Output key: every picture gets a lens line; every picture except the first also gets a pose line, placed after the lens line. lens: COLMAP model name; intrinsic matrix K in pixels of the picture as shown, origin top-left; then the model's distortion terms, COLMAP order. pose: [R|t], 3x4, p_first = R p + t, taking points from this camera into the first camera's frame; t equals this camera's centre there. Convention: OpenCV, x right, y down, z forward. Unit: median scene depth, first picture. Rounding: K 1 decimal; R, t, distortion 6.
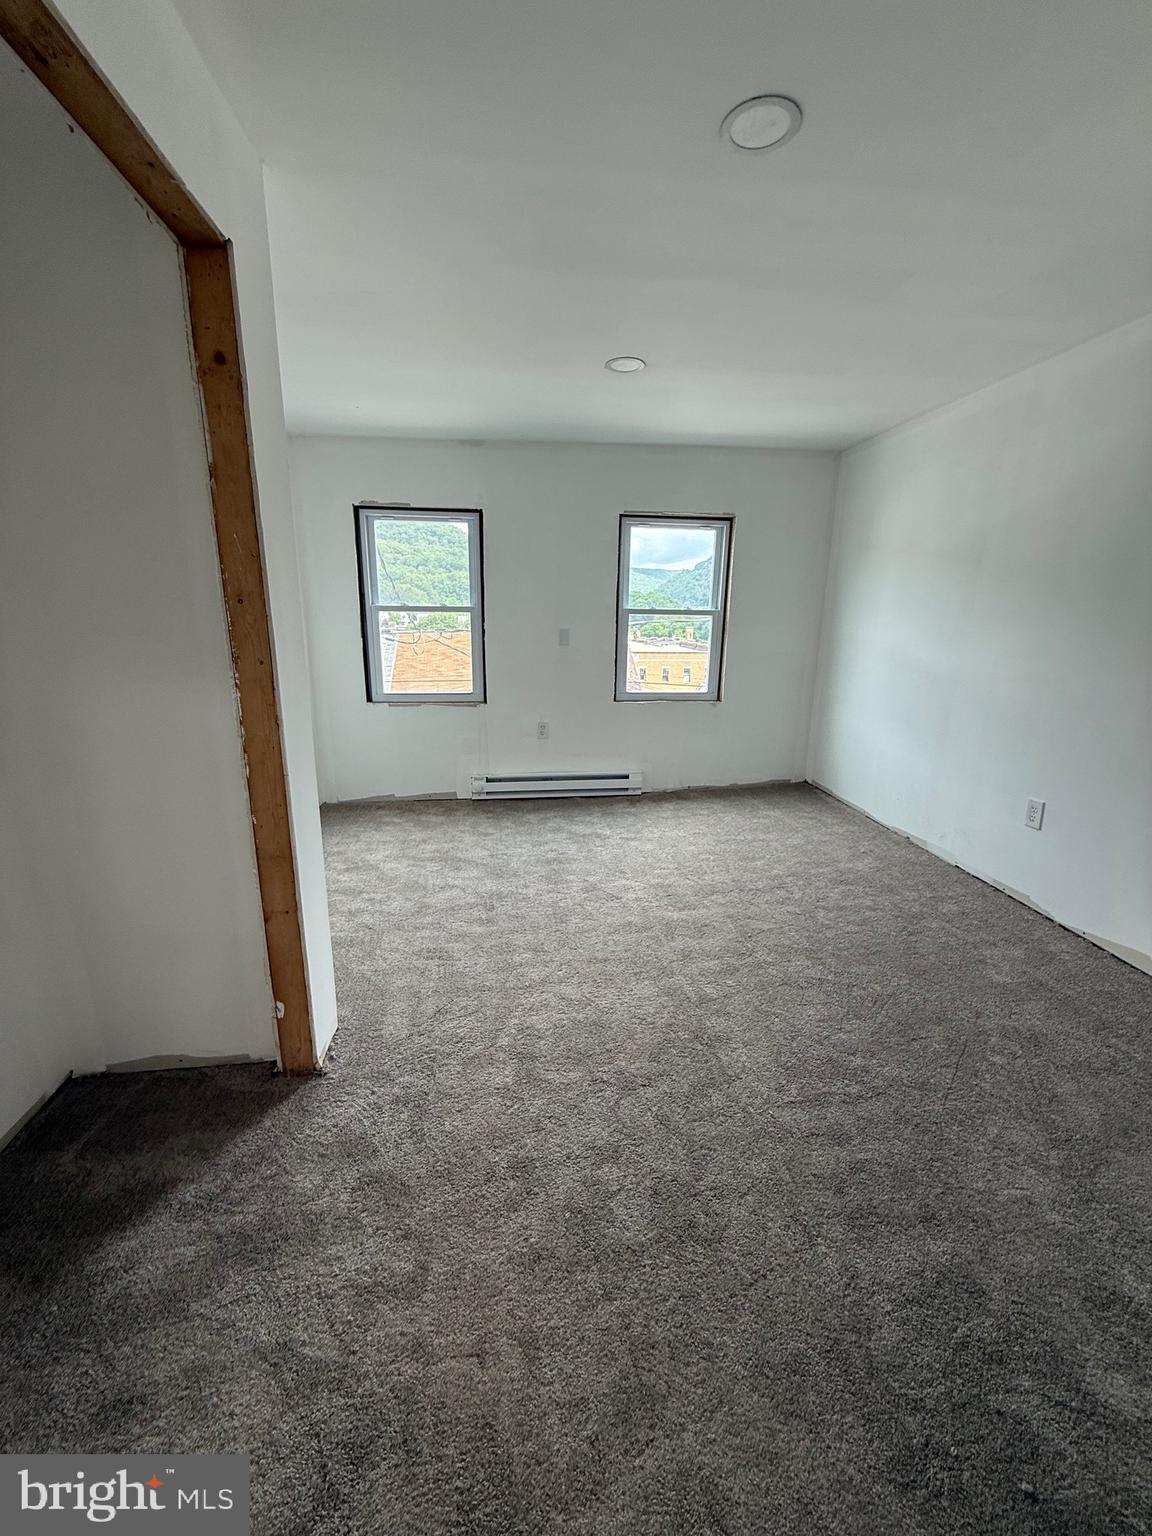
lens RADIAL K [[624.0, 0, 580.4], [0, 624.0, 767.4], [0, 0, 1]] dist [-0.008258, -0.001920]
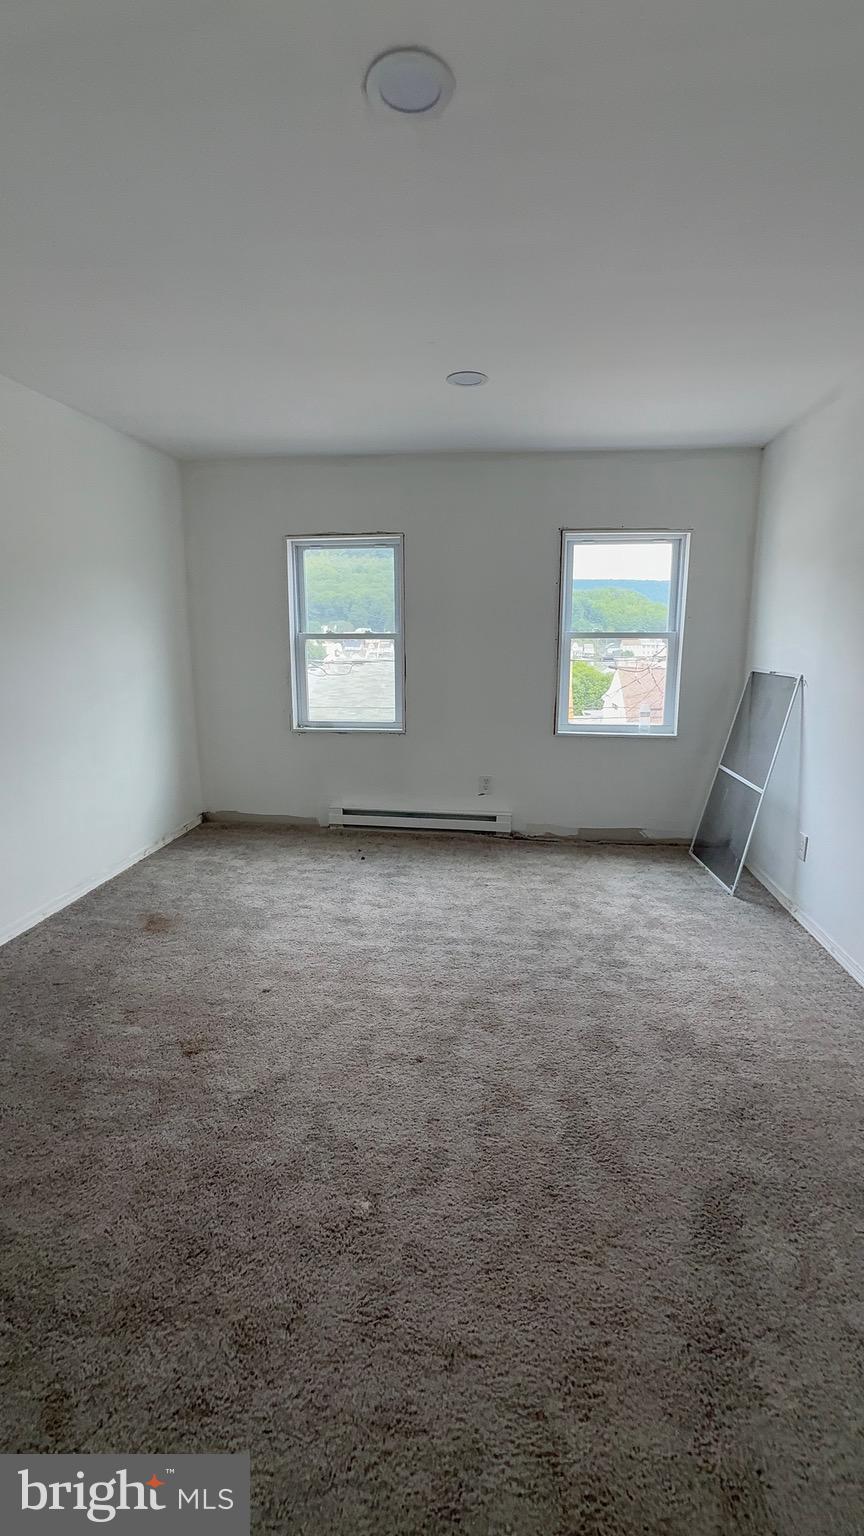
lens RADIAL K [[680.0, 0, 436.5], [0, 680.0, 766.8], [0, 0, 1]] dist [-0.004724, 0.000480]
pose [[0.976189, 0.039782, -0.213241, 0.211437], [-0.051534, 0.997427, -0.049839, -0.005846], [0.210710, 0.059641, 0.975728, 0.048604]]
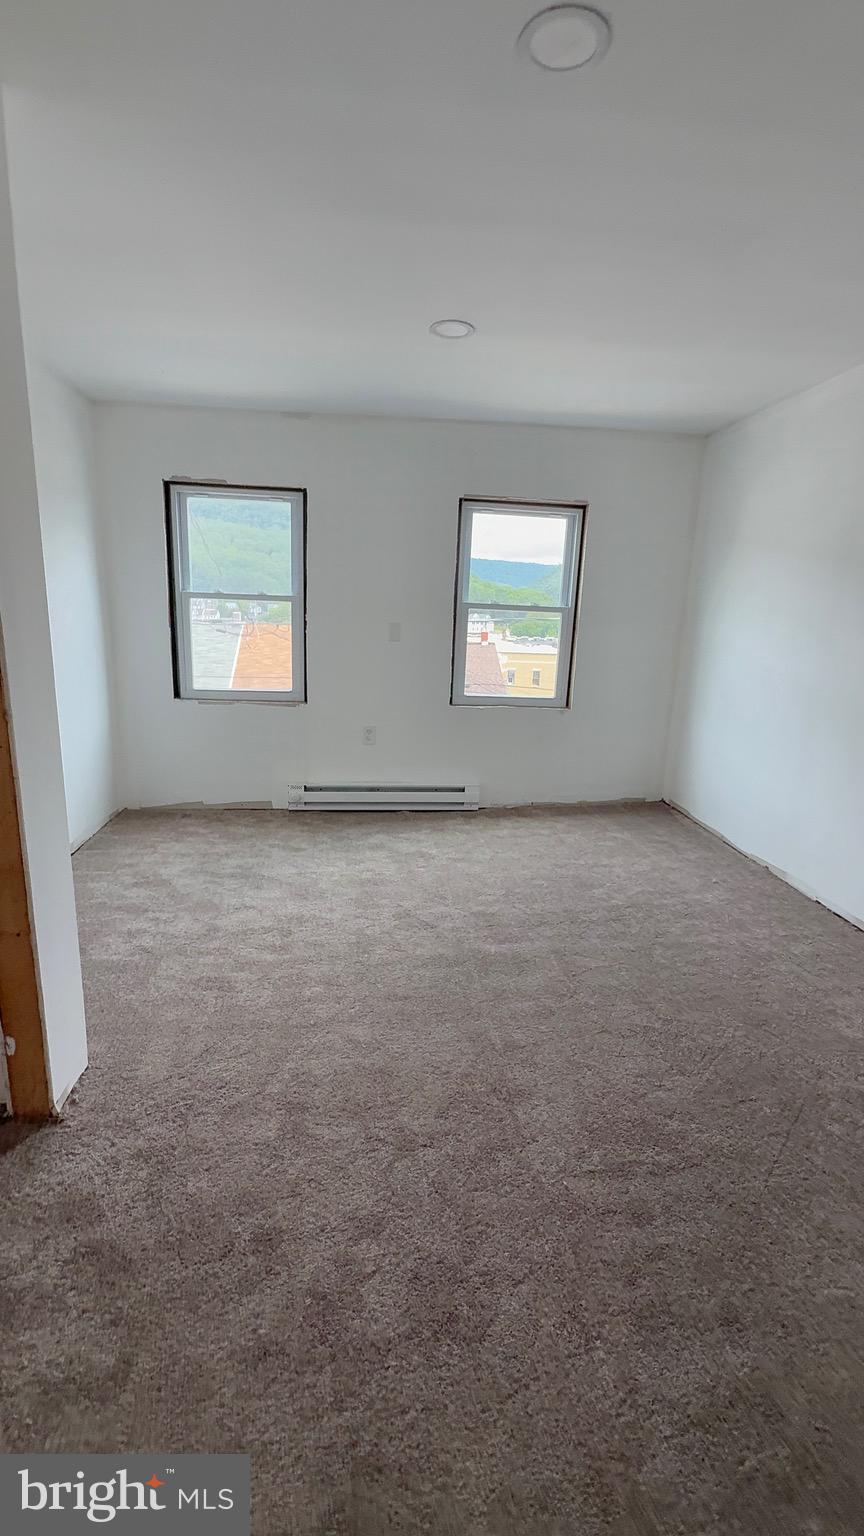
lens RADIAL K [[680.0, 0, 439.3], [0, 680.0, 770.0], [0, 0, 1]] dist [-0.004724, 0.000480]
pose [[0.999572, 0.028993, -0.003998, 0.085757], [-0.029030, 0.999533, -0.009549, -0.004913], [0.003719, 0.009660, 0.999946, 0.034819]]
